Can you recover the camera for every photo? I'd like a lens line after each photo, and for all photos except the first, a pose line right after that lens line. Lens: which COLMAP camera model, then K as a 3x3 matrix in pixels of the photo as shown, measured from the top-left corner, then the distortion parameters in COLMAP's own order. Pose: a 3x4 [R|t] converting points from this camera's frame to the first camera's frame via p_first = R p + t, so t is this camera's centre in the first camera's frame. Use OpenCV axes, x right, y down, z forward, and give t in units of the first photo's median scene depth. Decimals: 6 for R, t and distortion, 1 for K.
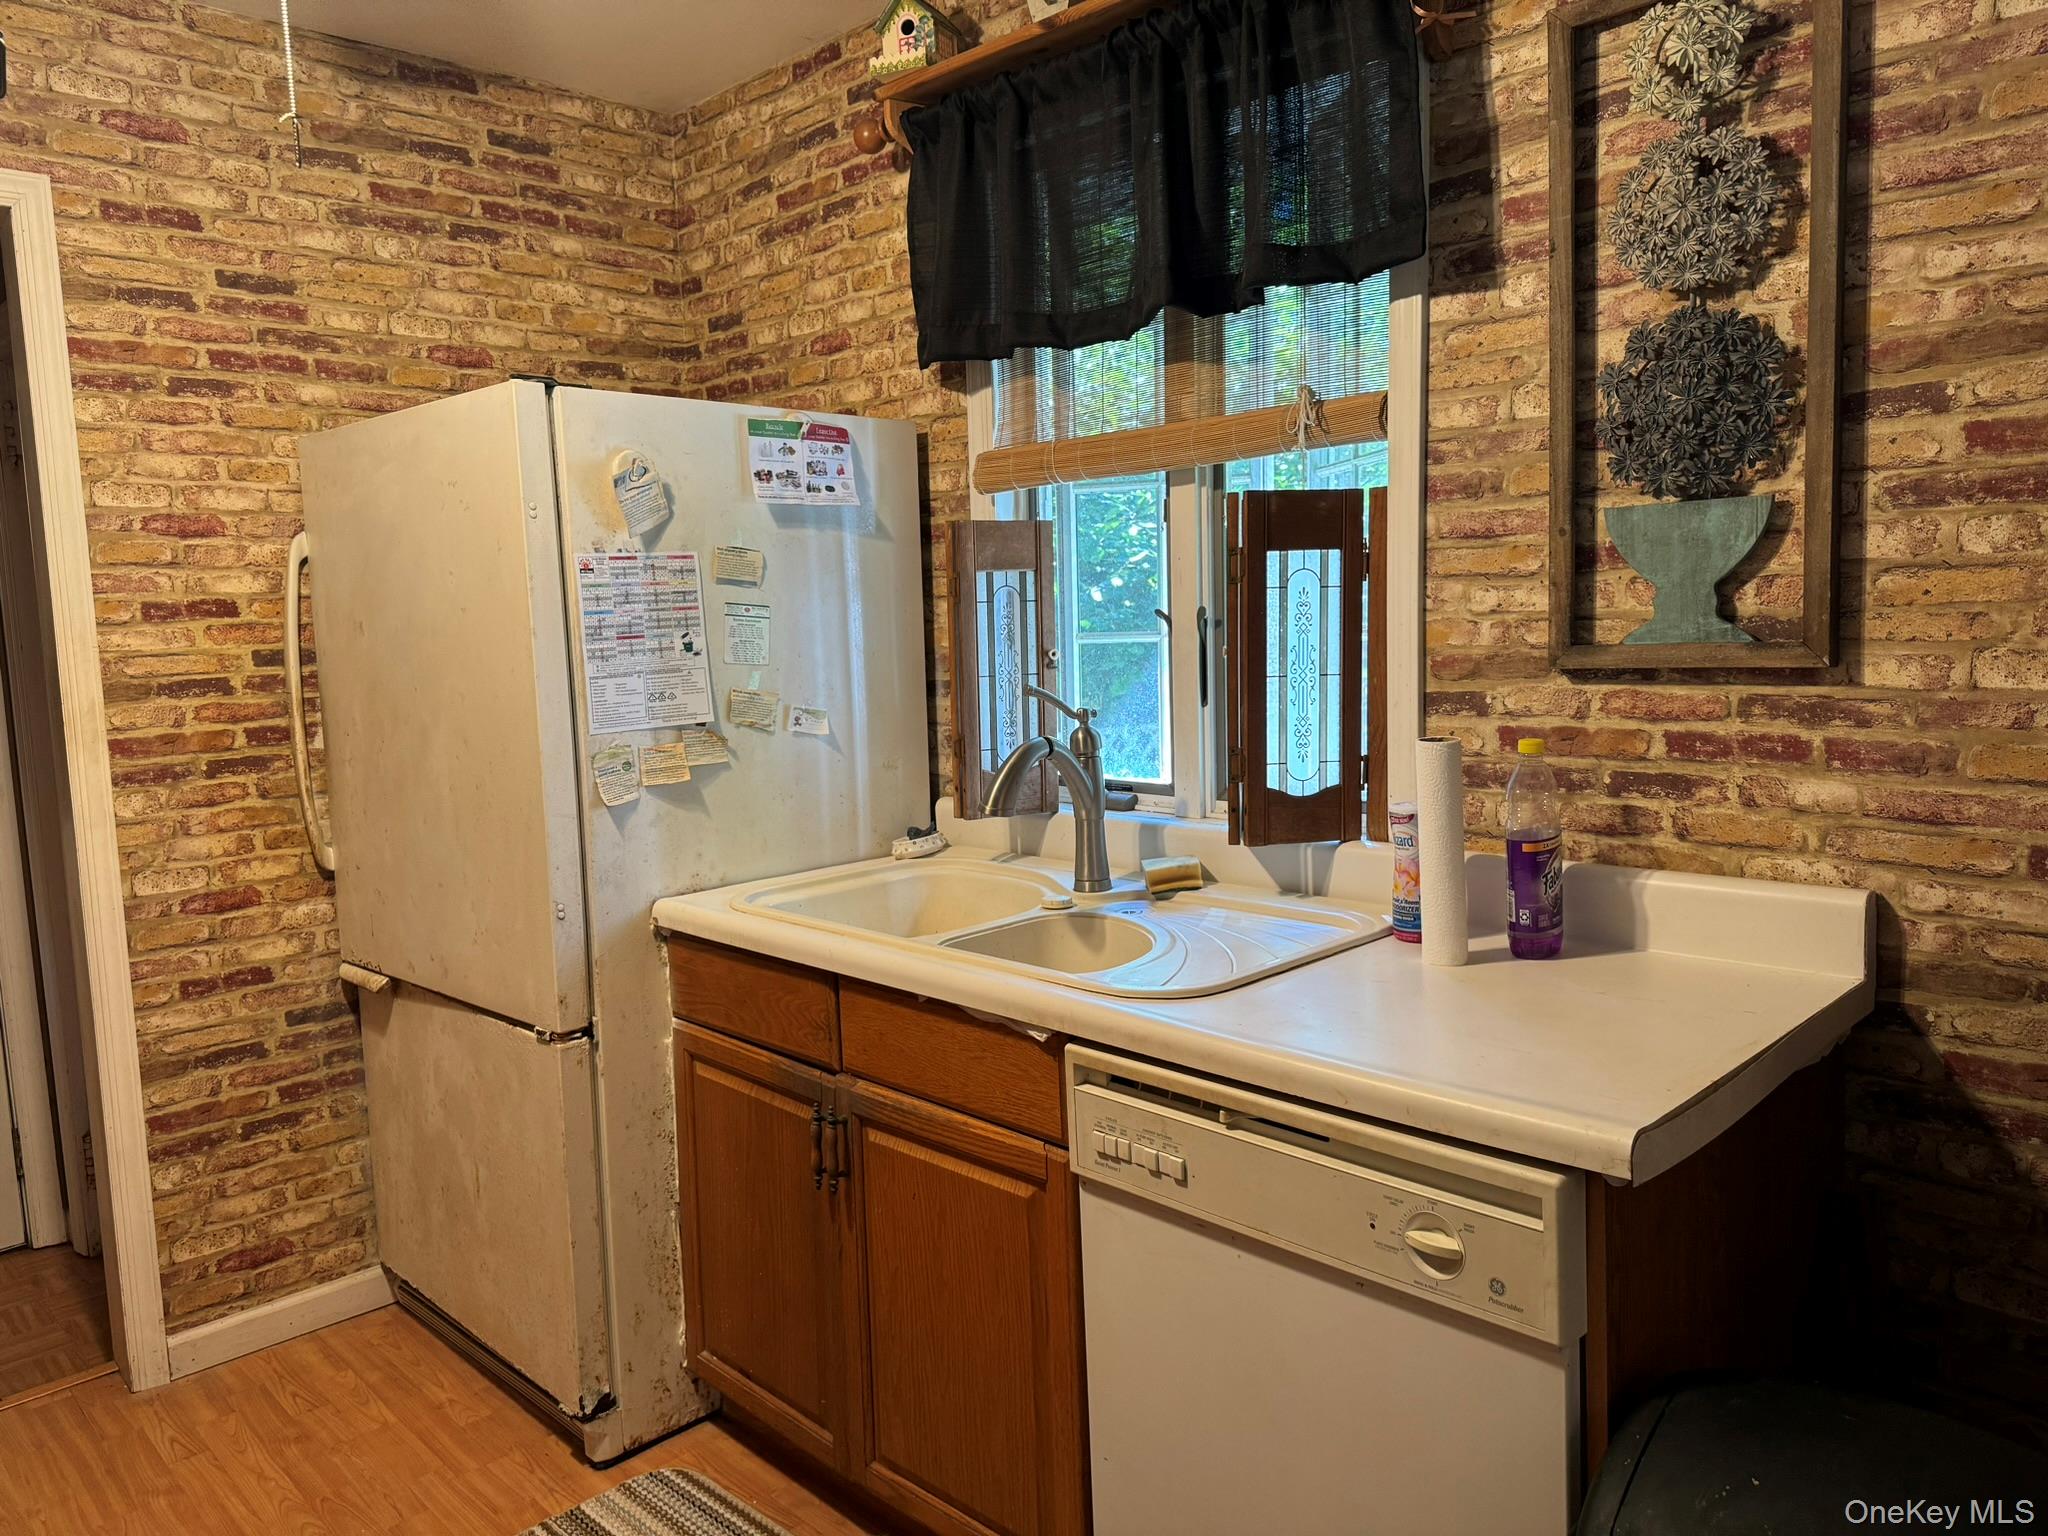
lens RADIAL K [[1447.6, 0, 1028.7], [0, 1447.6, 759.1], [0, 0, 1]] dist [0.060564, -0.069248]
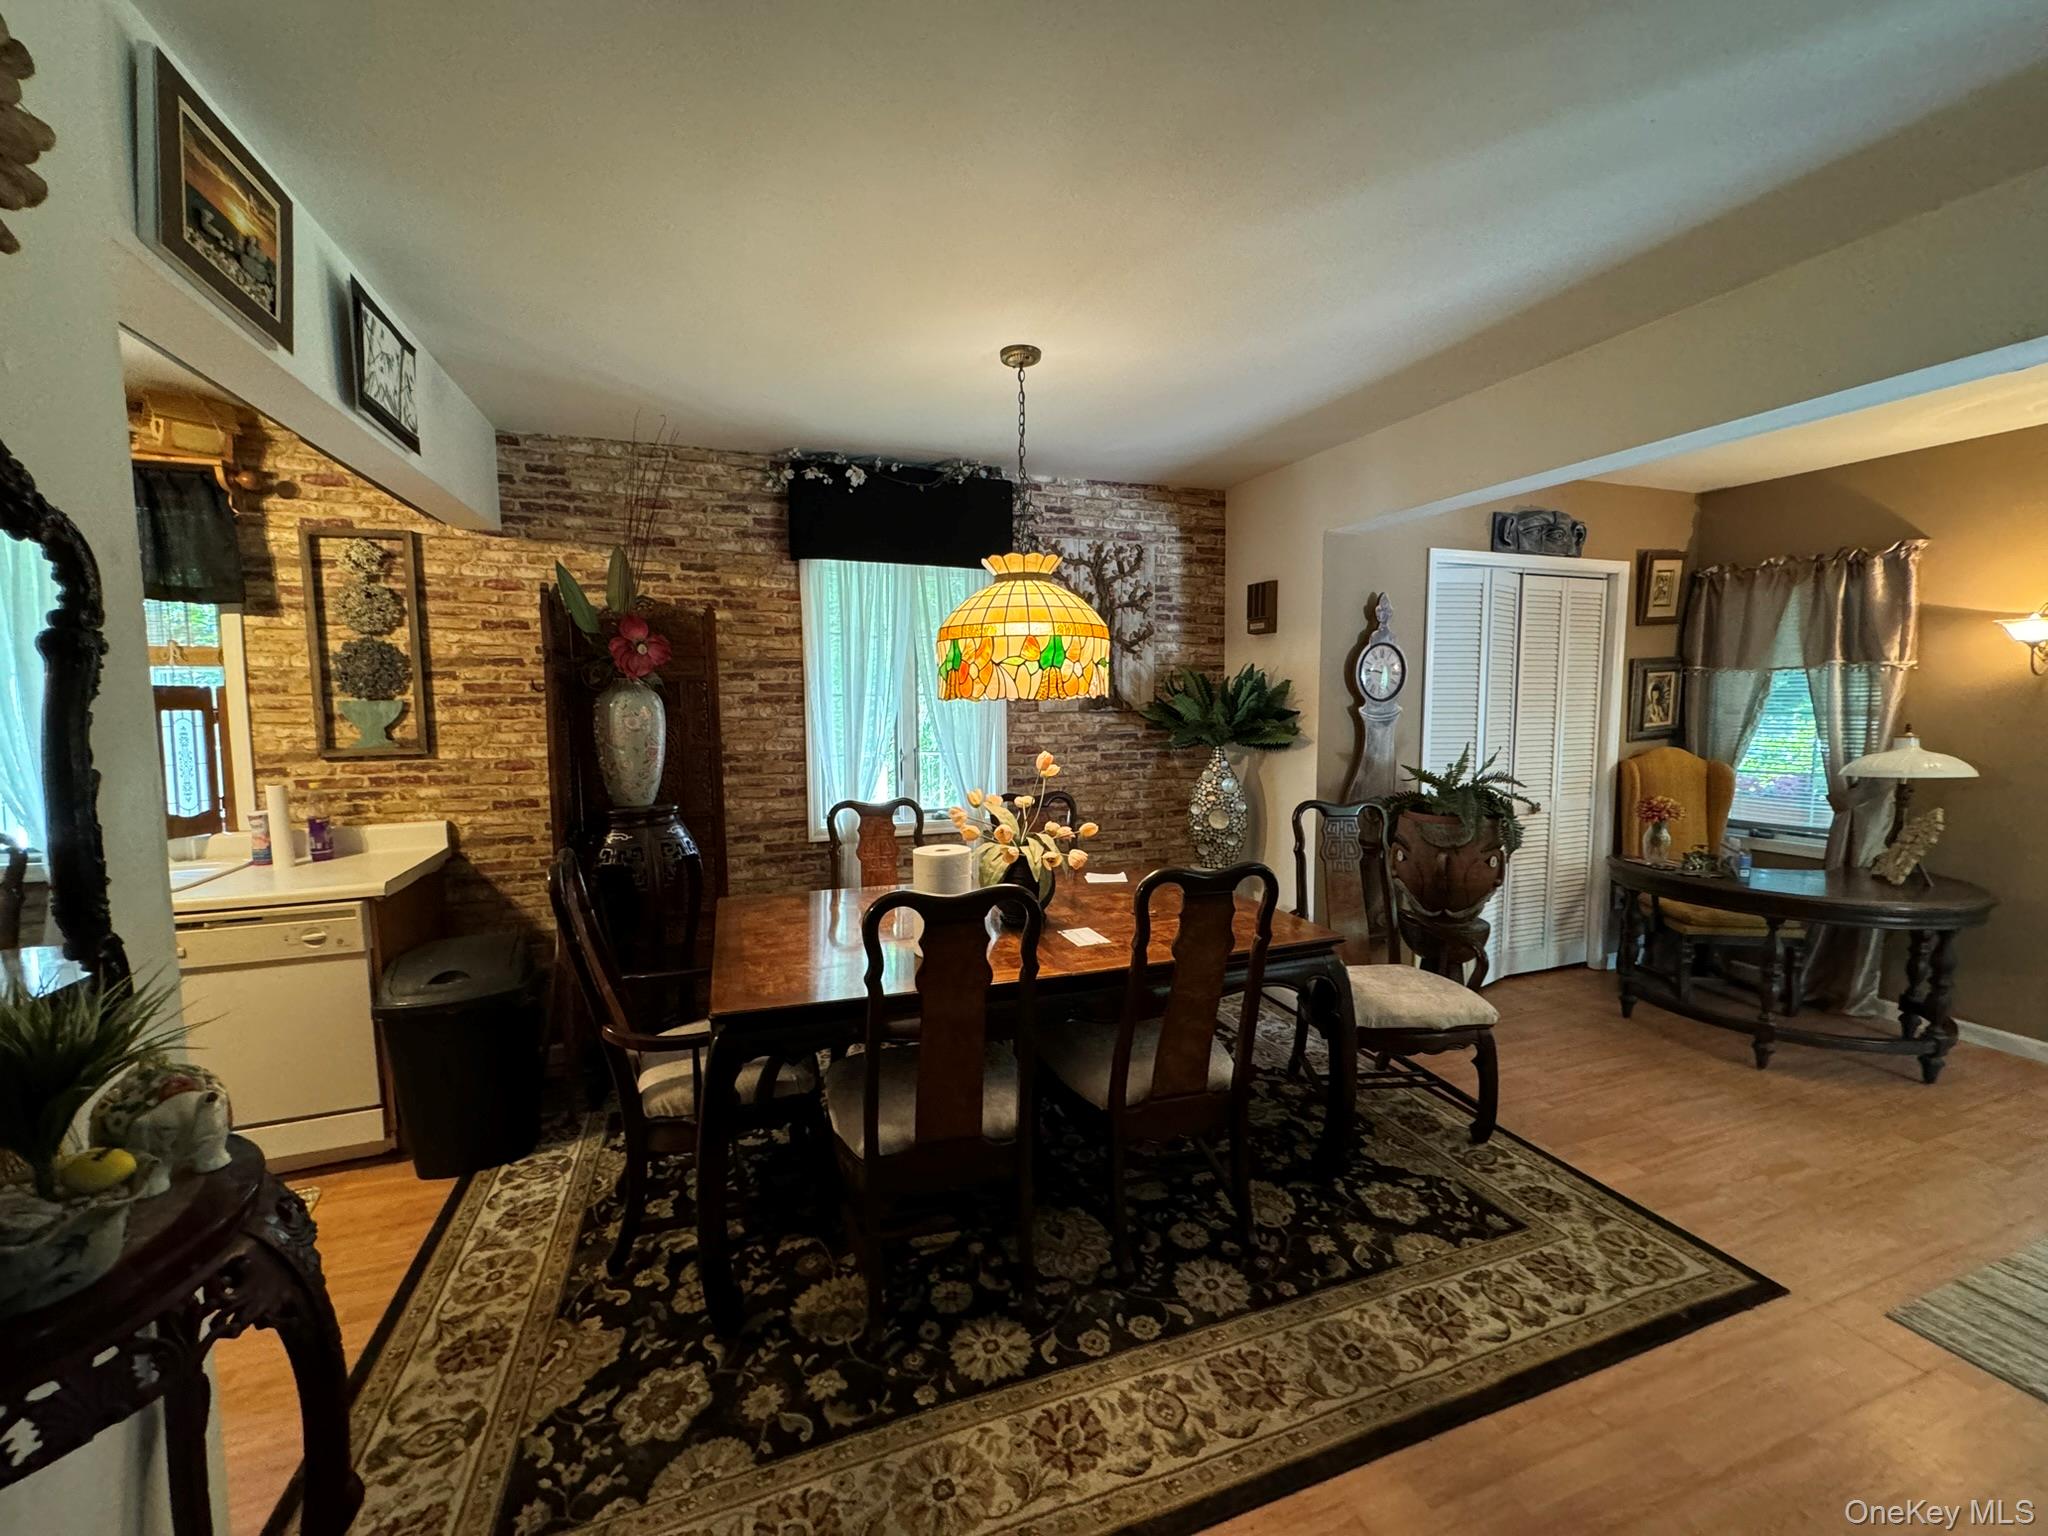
lens RADIAL K [[814.3, 0, 1023.4], [0, 814.3, 764.2], [0, 0, 1]] dist [-0.000660, -0.000502]
pose [[0.409584, -0.042757, 0.911270, -0.400668], [0.090888, 0.995844, 0.005874, 0.050386], [-0.907733, 0.080418, 0.411768, -0.676010]]
